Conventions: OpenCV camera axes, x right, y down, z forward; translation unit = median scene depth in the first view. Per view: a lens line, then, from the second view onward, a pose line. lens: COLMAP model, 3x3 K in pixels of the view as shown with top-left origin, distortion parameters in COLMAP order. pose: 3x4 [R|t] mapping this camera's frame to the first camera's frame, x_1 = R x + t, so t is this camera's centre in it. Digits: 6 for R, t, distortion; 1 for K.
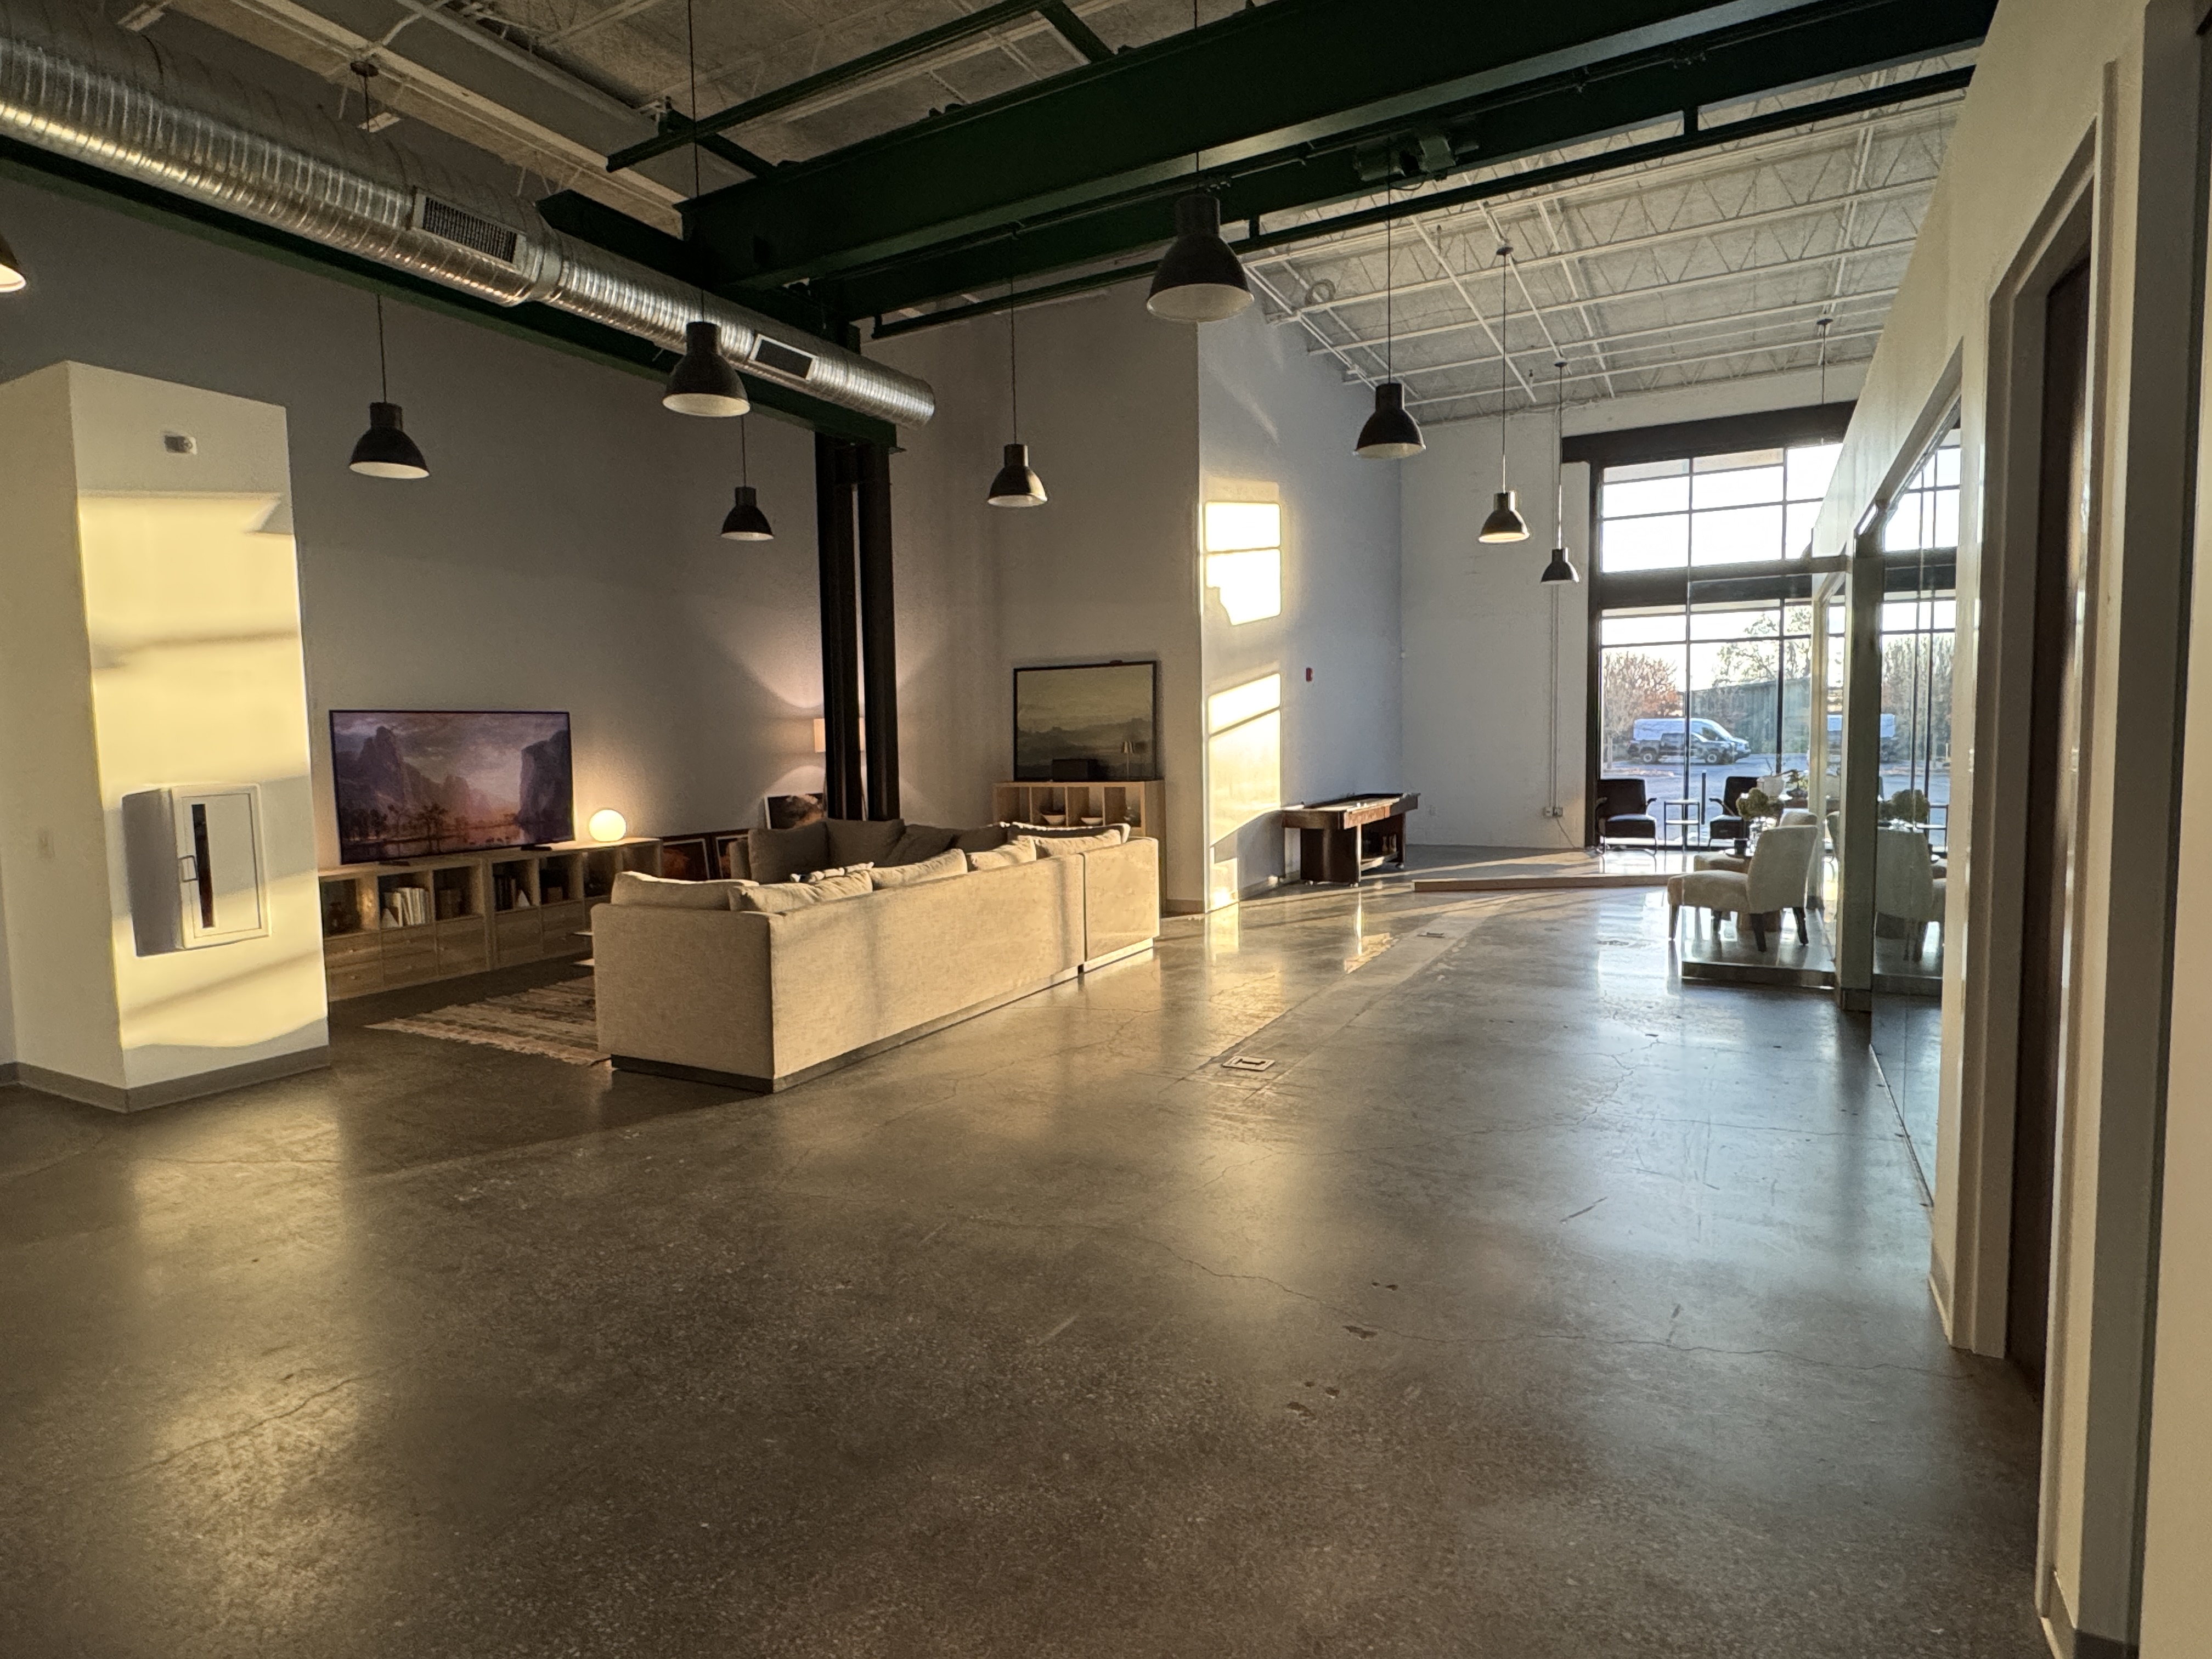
lens RADIAL K [[1199.1, 0, 1106.0], [0, 1199.1, 829.5], [0, 0, 1]] dist [-0.000942, -0.000492]
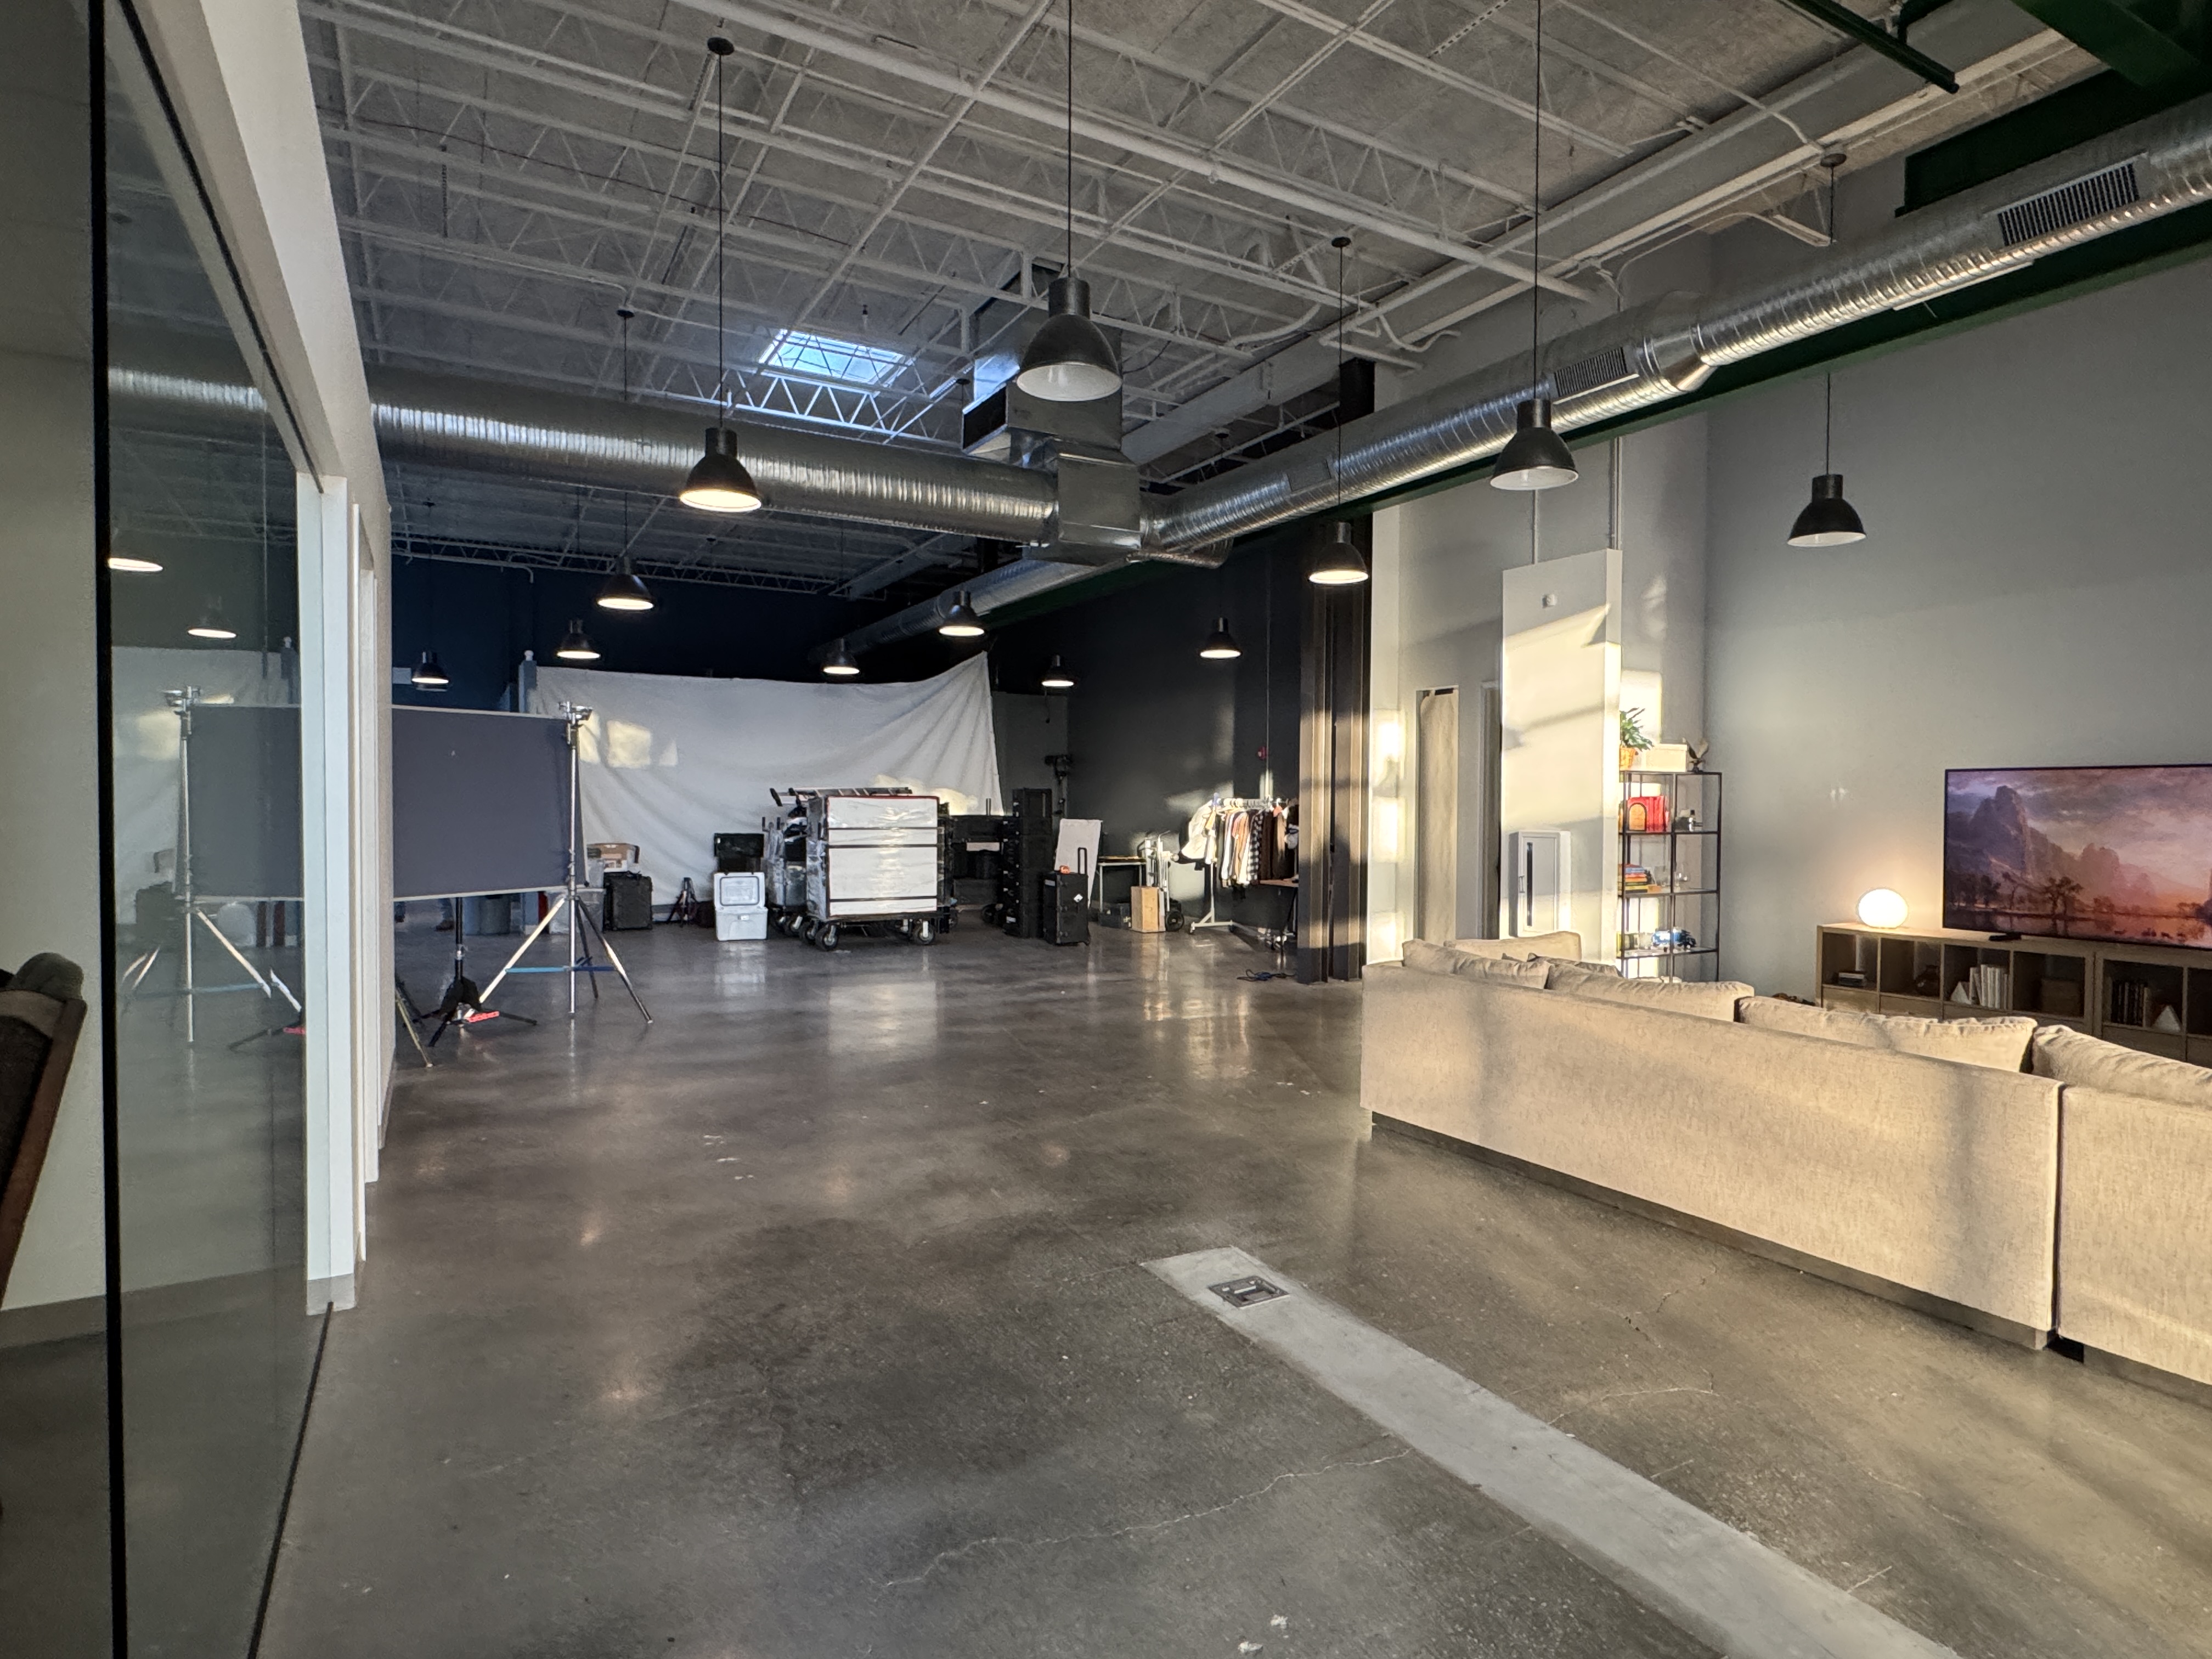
lens RADIAL K [[1199.1, 0, 1106.0], [0, 1199.1, 829.5], [0, 0, 1]] dist [-0.000942, -0.000492]
pose [[-0.509636, 0.034762, -0.859687, 0.513400], [-0.066084, 0.994650, 0.079395, -0.078636], [0.857848, 0.097274, -0.504613, 0.861857]]
